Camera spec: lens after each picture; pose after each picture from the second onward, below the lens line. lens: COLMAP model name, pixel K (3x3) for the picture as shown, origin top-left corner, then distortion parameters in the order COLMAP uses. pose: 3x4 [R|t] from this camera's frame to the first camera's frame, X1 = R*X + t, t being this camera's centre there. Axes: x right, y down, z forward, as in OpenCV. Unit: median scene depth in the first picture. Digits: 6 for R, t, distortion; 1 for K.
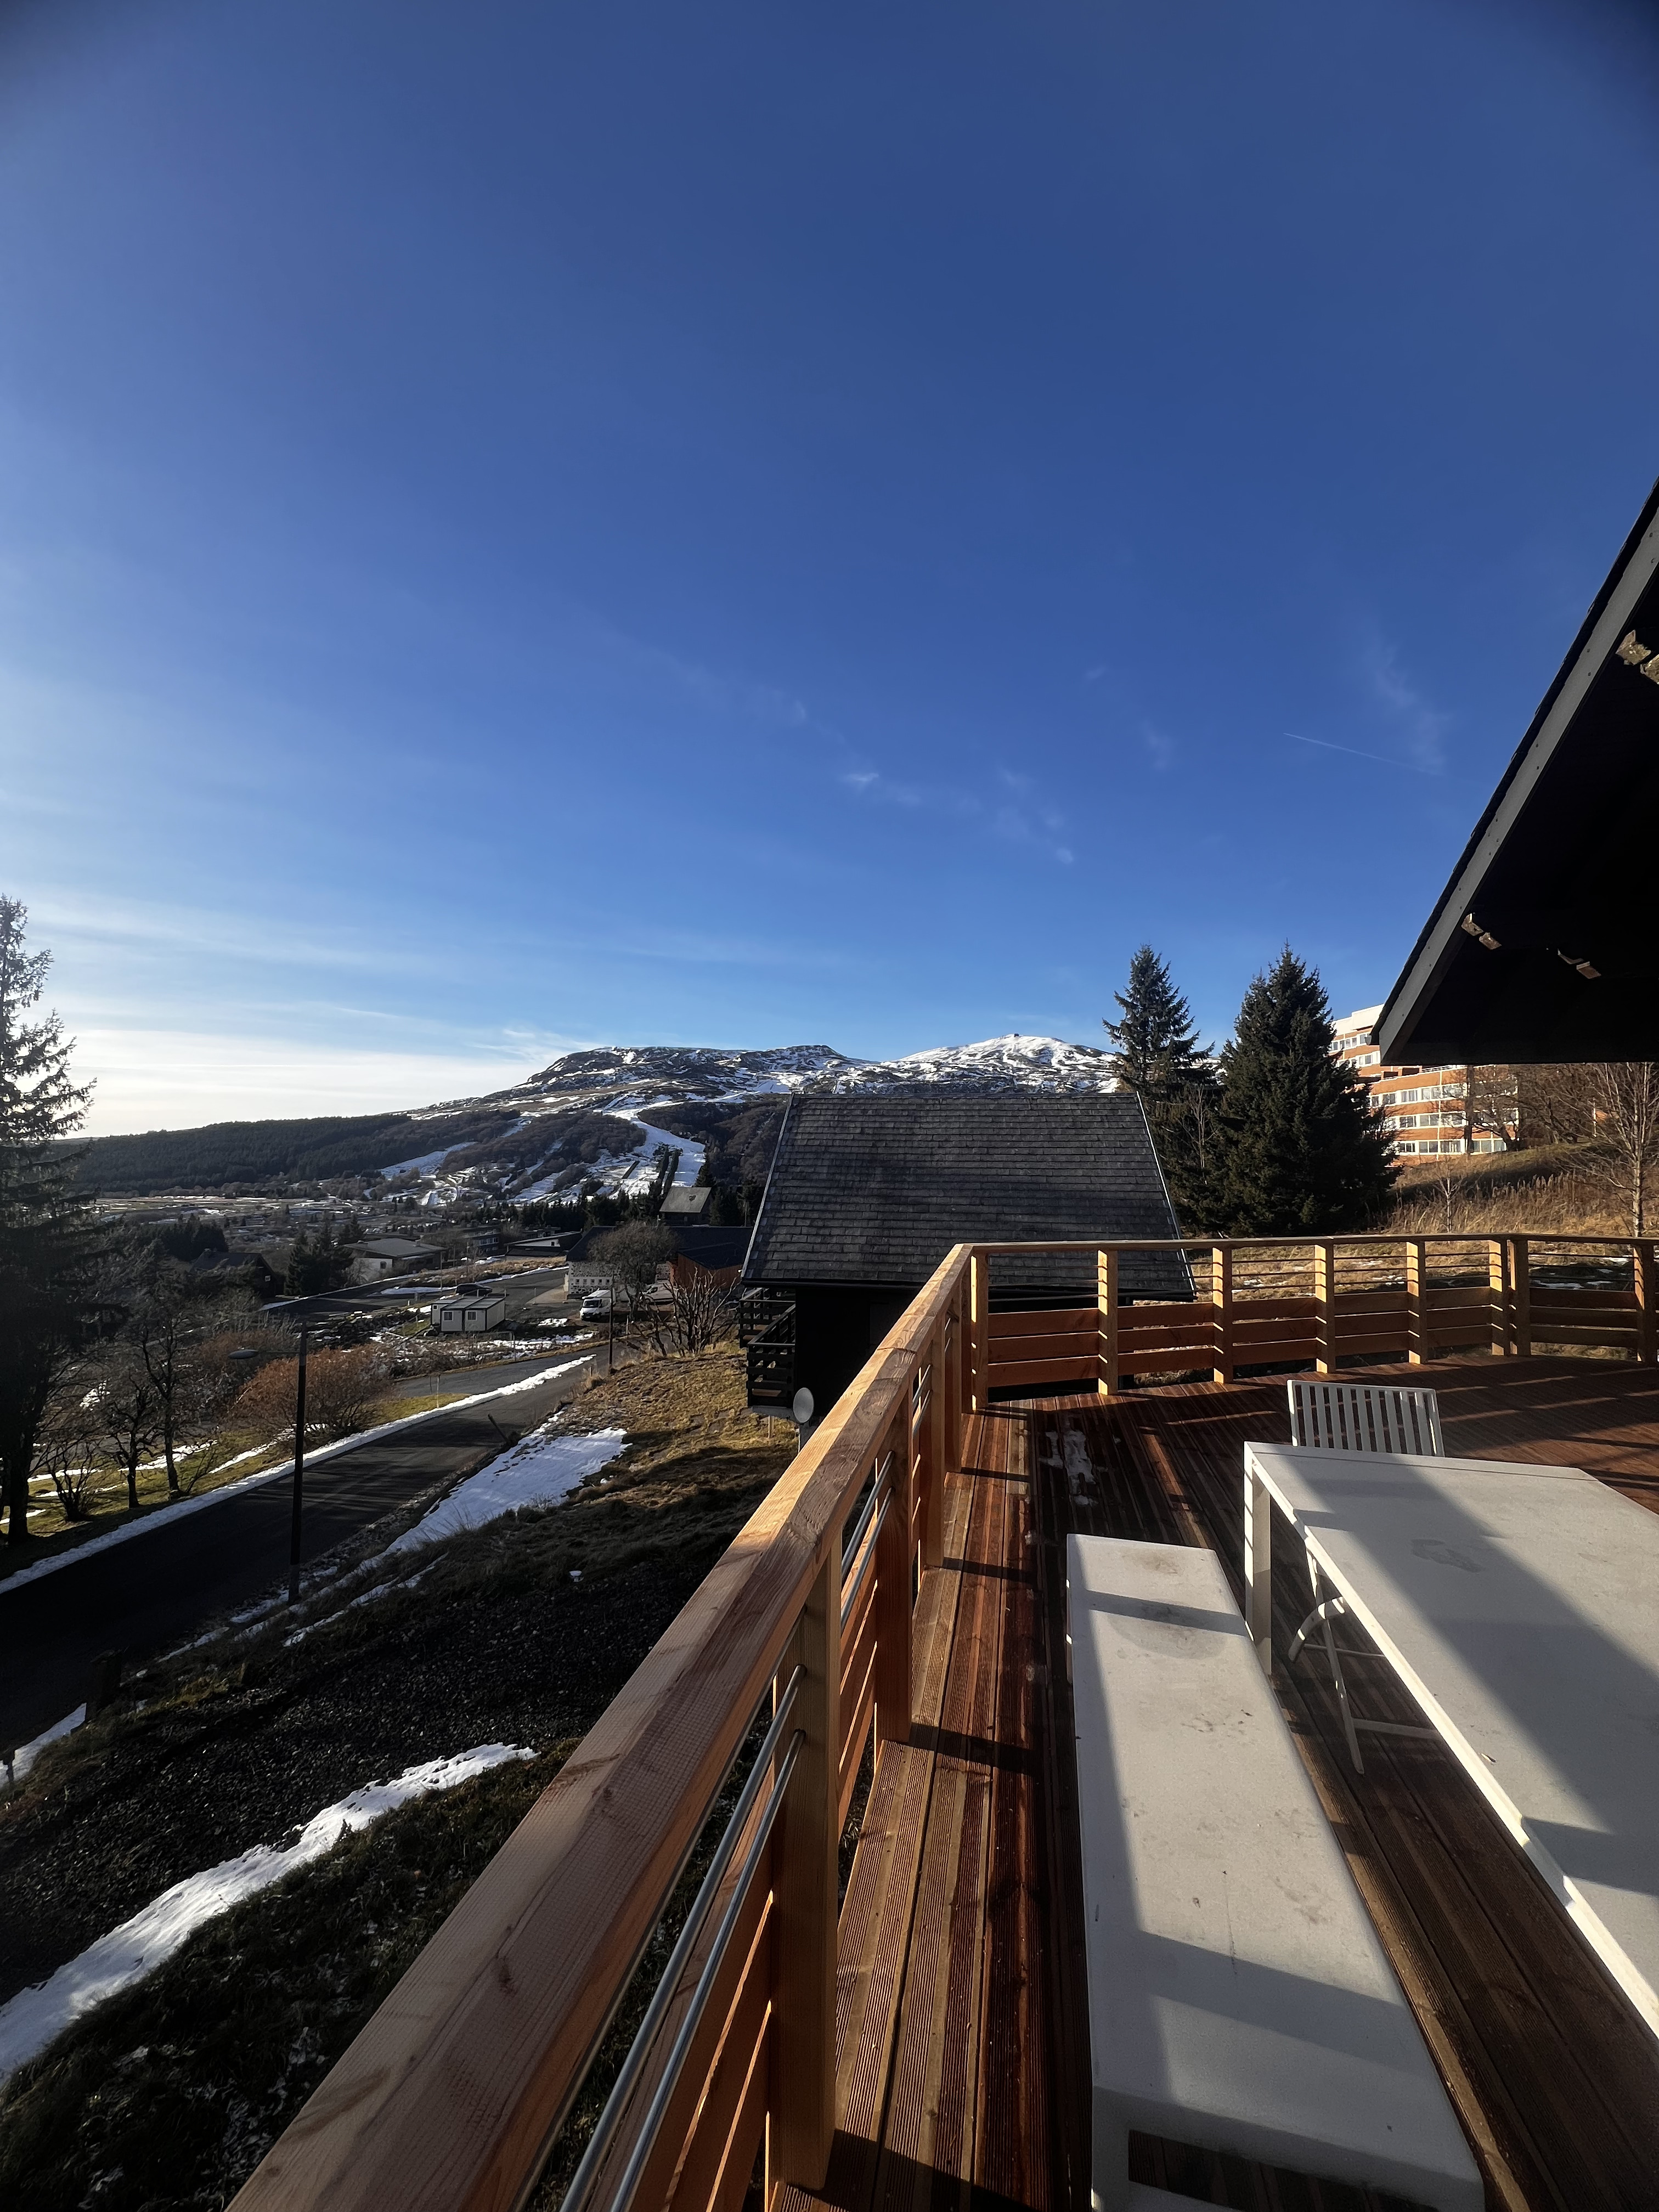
lens RADIAL K [[883.4, 0, 829.5], [0, 883.4, 1106.0], [0, 0, 1]] dist [-0.000603, -0.000126]
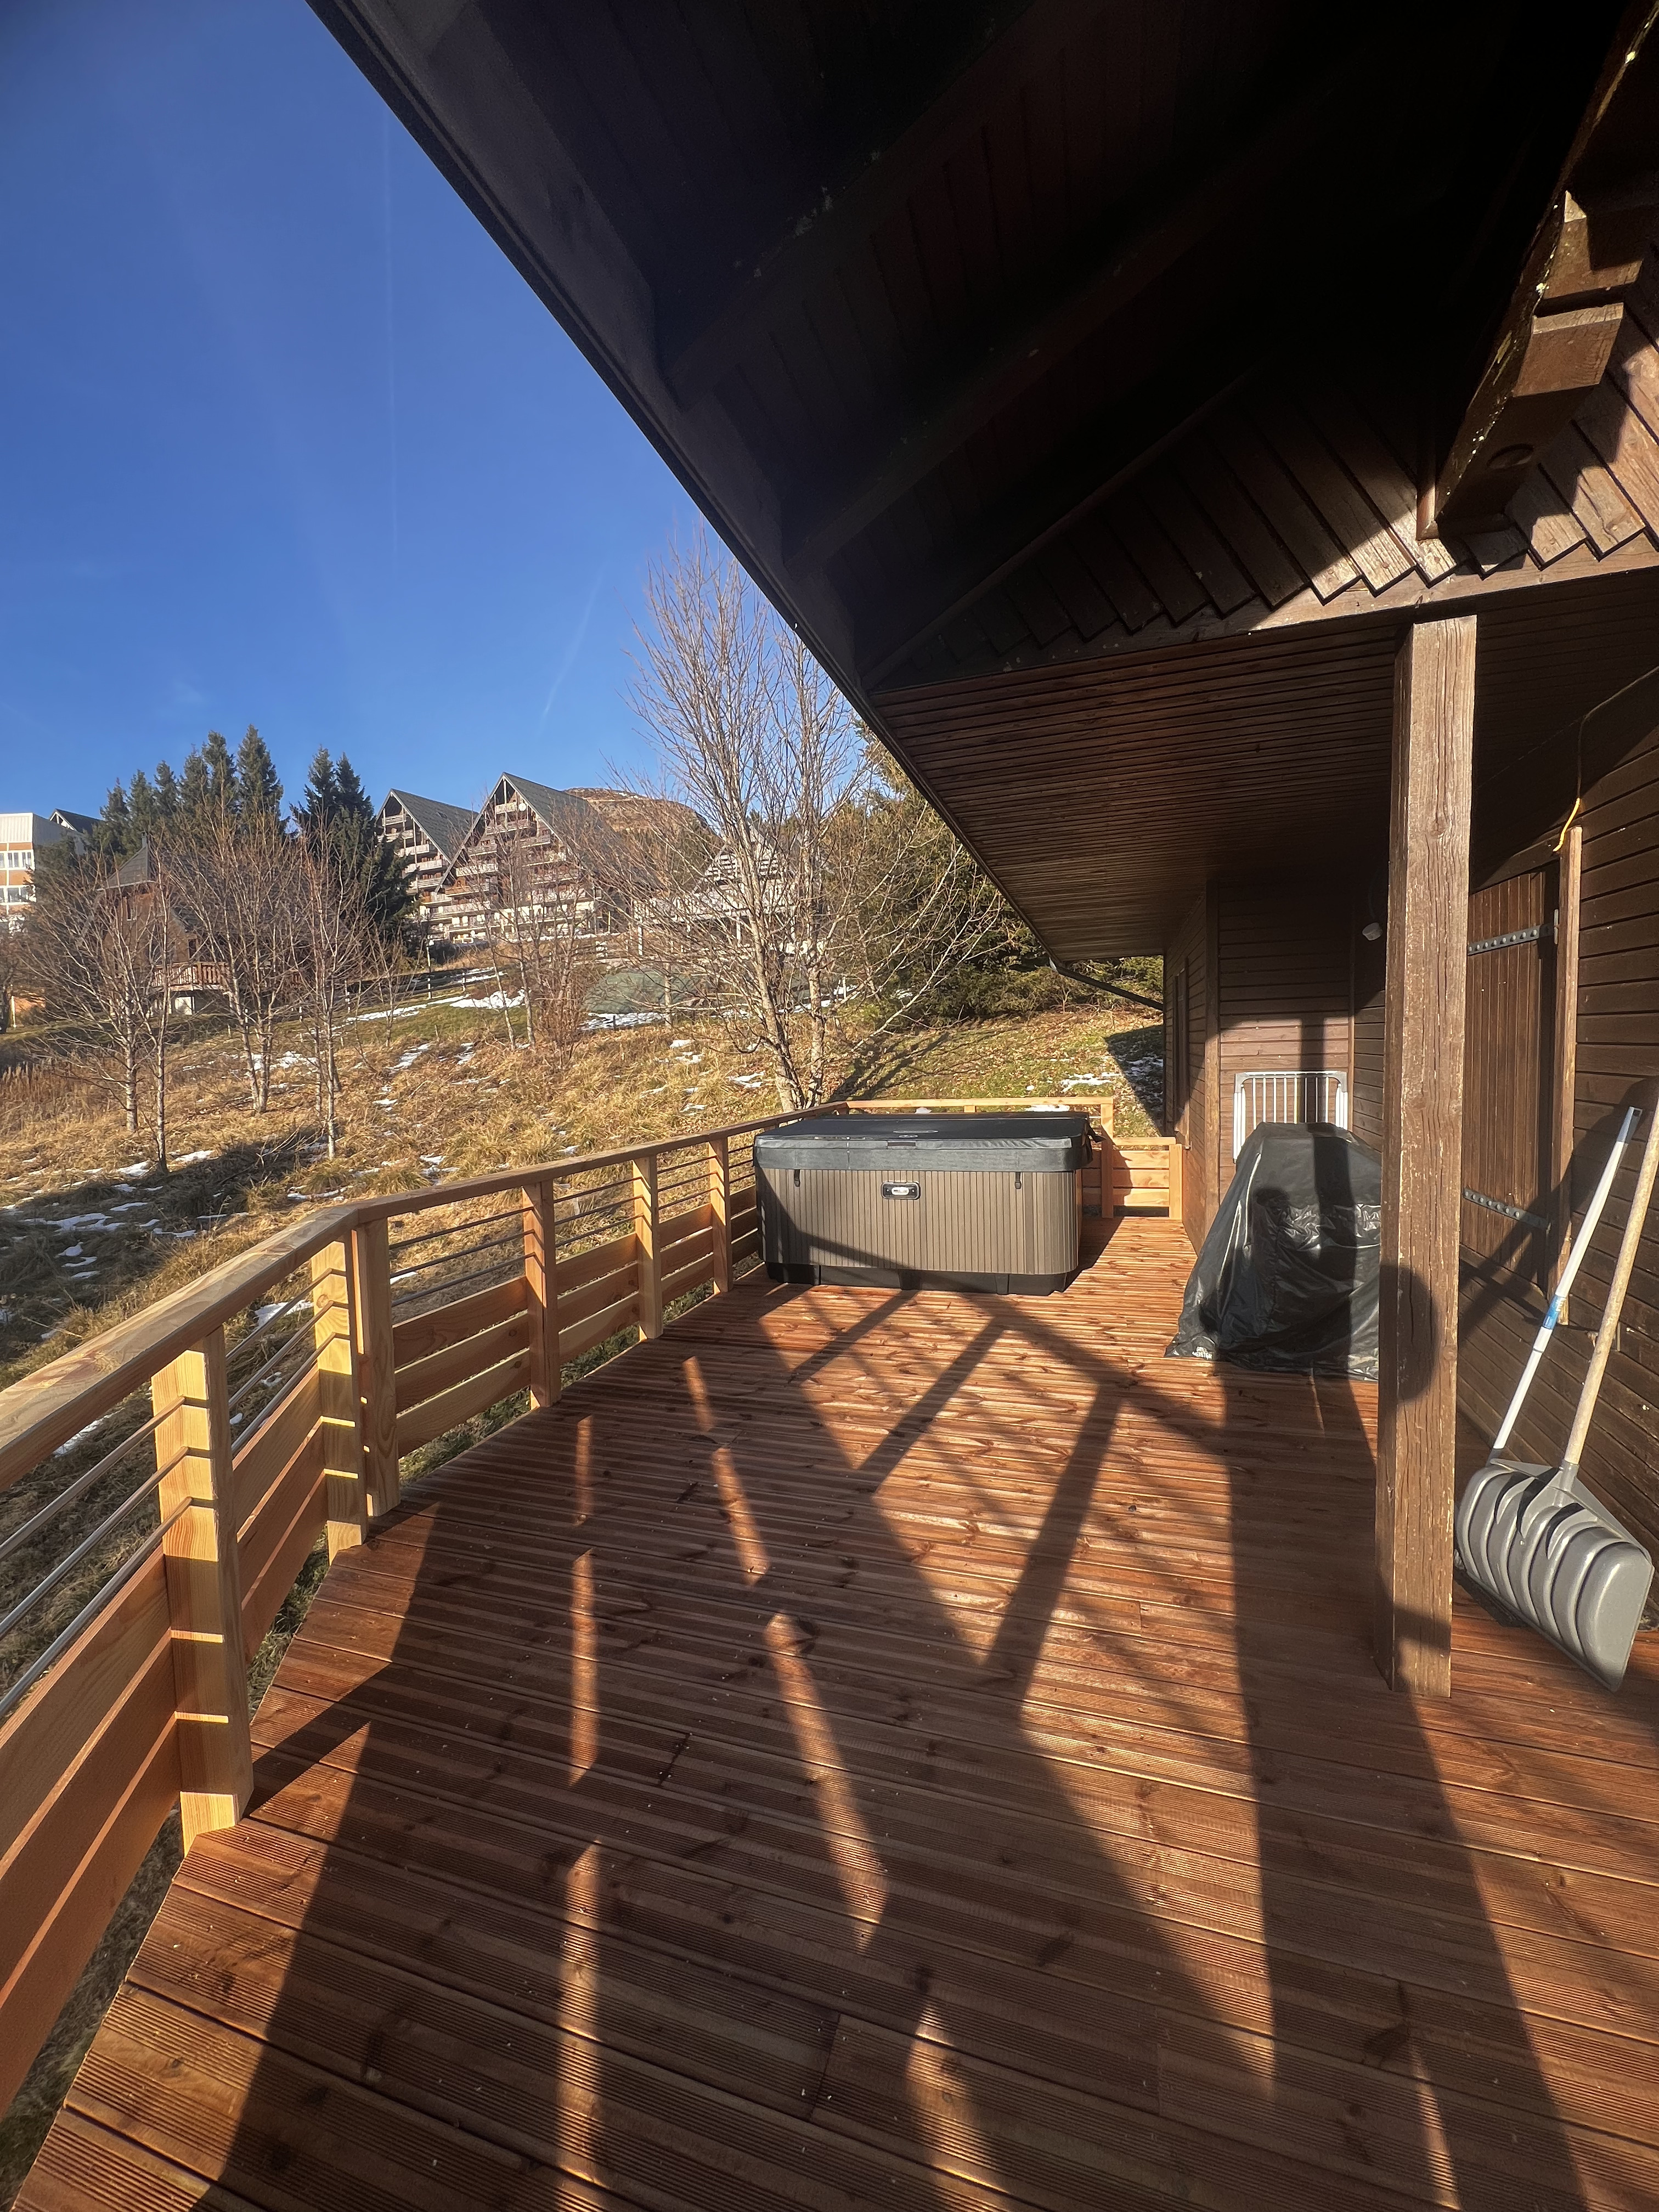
lens RADIAL K [[883.4, 0, 829.5], [0, 883.4, 1106.0], [0, 0, 1]] dist [-0.000603, -0.000126]
pose [[0.103196, -0.082926, 0.991198, 0.236636], [-0.036115, 0.995549, 0.087050, 0.034105], [-0.994005, -0.044781, 0.099742, 0.423302]]
